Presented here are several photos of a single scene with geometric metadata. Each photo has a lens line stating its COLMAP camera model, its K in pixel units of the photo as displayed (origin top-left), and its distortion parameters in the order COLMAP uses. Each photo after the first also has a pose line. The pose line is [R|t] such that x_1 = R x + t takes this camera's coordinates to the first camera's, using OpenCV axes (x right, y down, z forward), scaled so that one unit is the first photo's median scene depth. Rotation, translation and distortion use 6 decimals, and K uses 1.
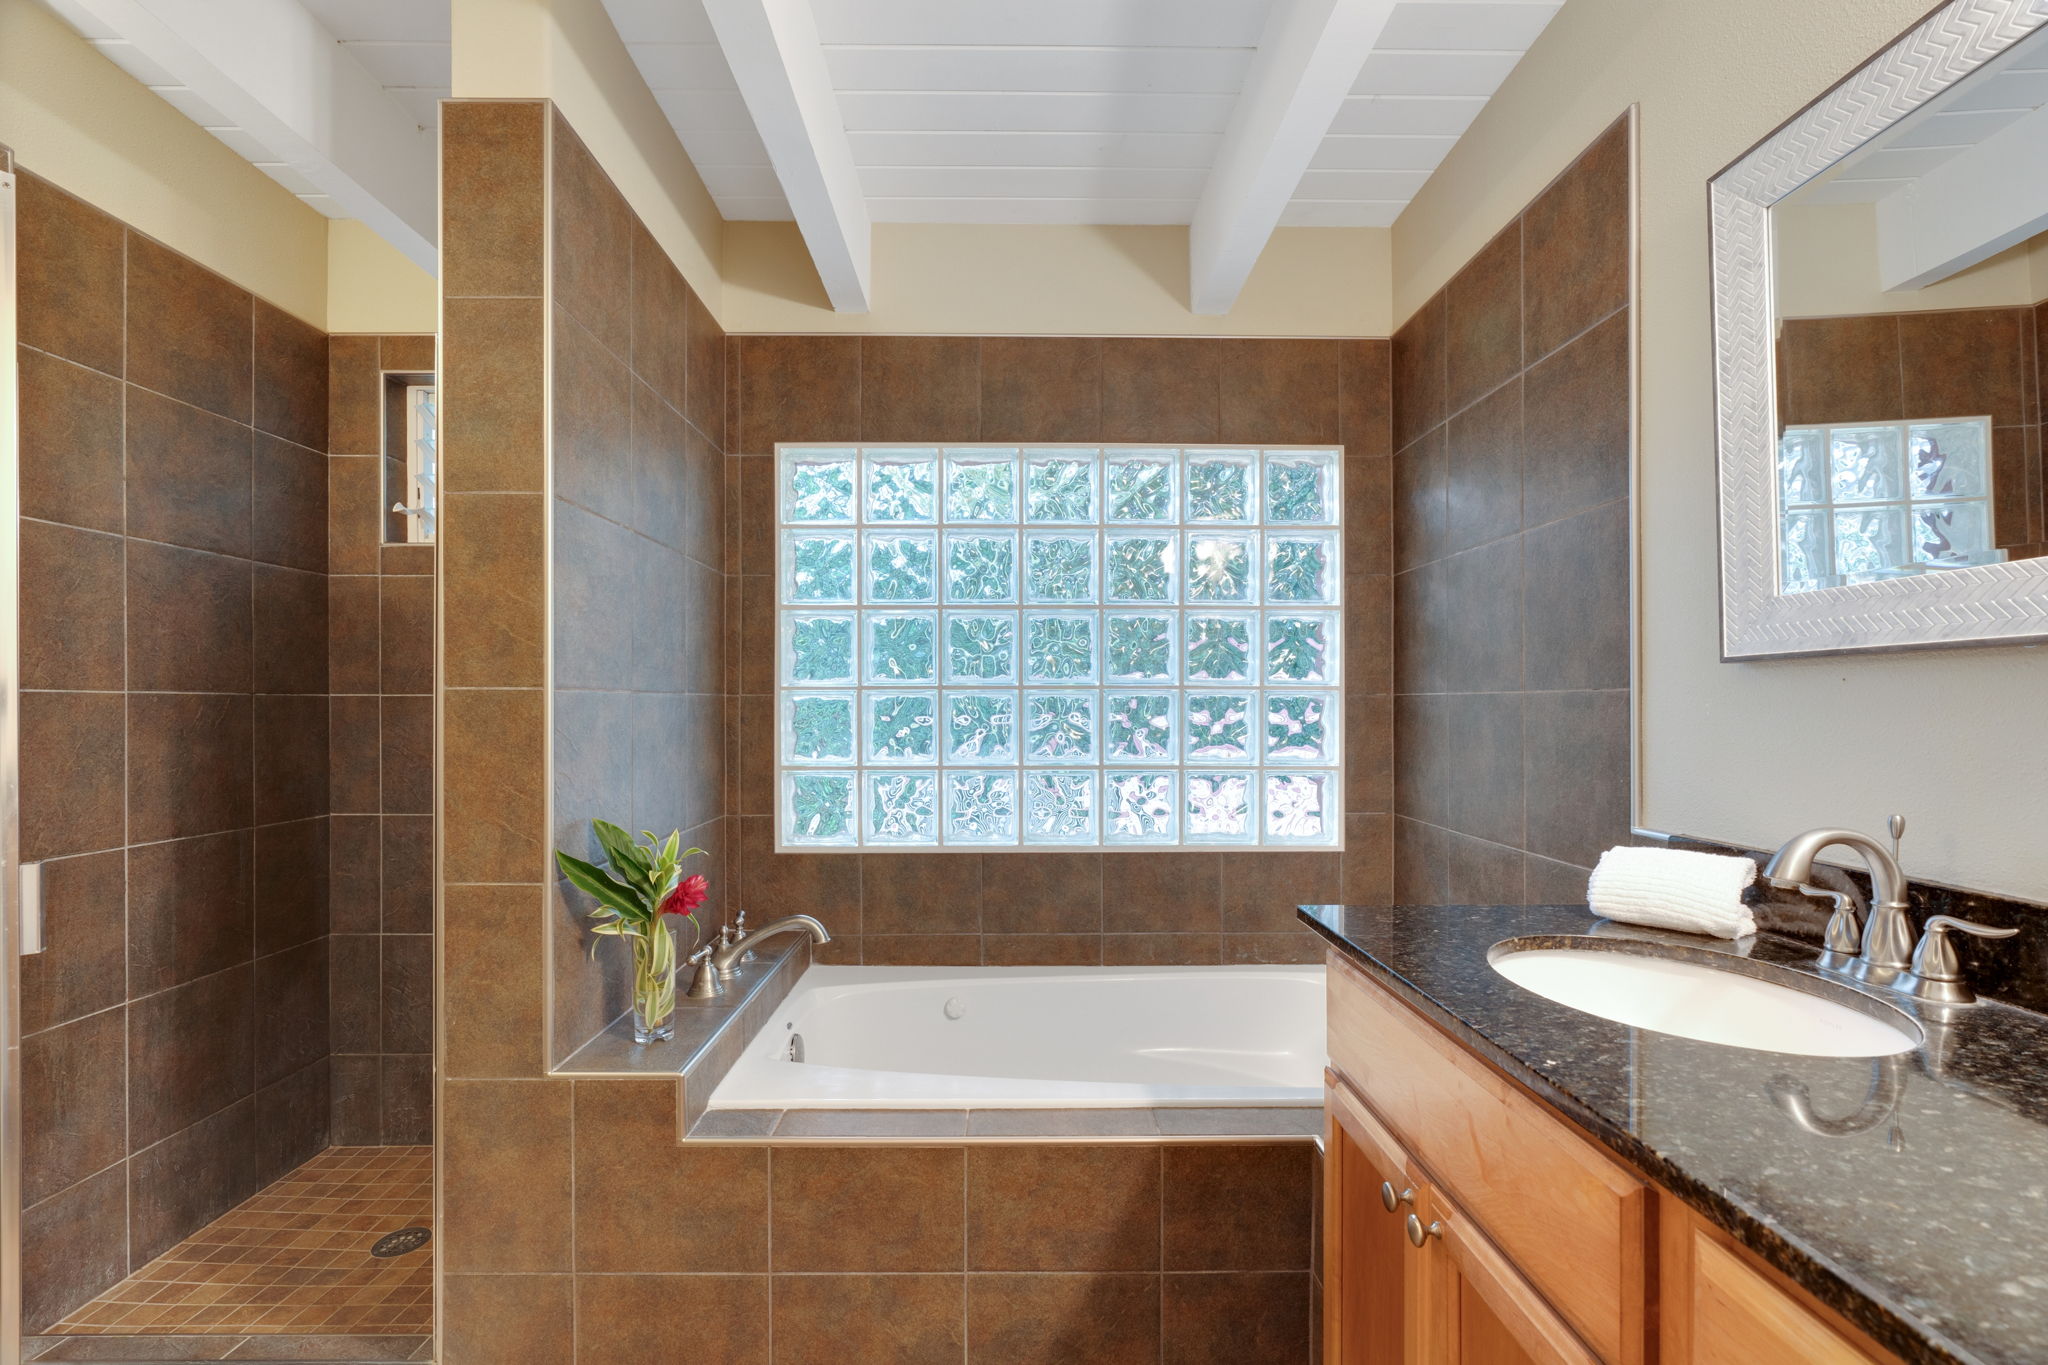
lens RADIAL K [[934.4, 0, 1012.3], [0, 934.4, 705.4], [0, 0, 1]] dist [-0.008373, 0.001621]
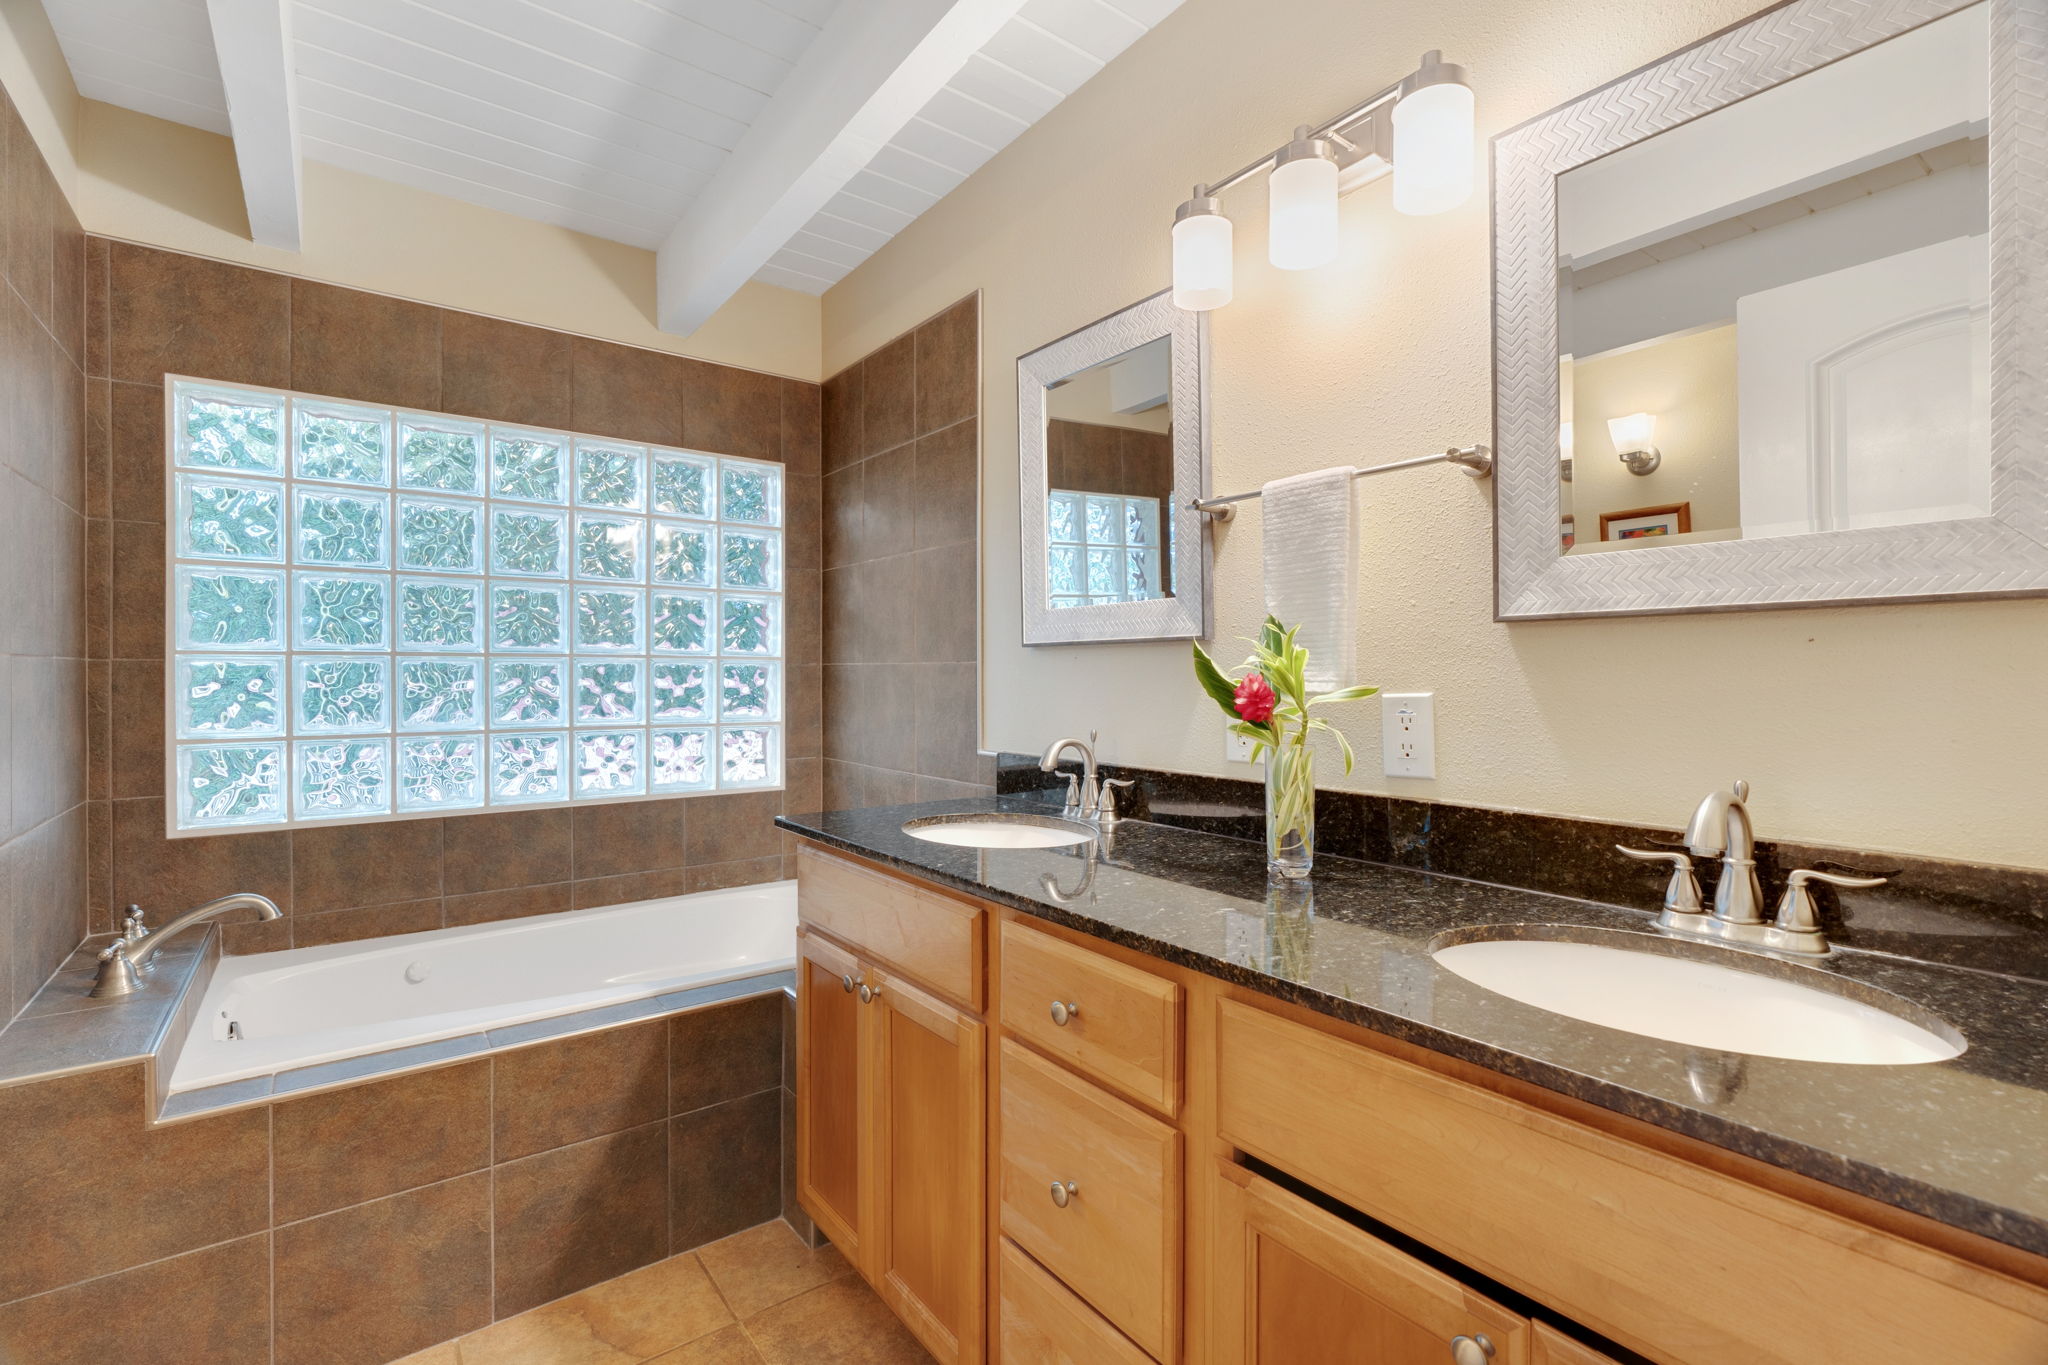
lens RADIAL K [[934.4, 0, 1024.4], [0, 934.4, 680.1], [0, 0, 1]] dist [-0.008373, 0.001621]
pose [[0.805308, -0.003279, 0.592847, -0.135868], [-0.000997, 0.999976, 0.006884, 0.001526], [-0.592855, -0.006134, 0.805285, -0.208339]]
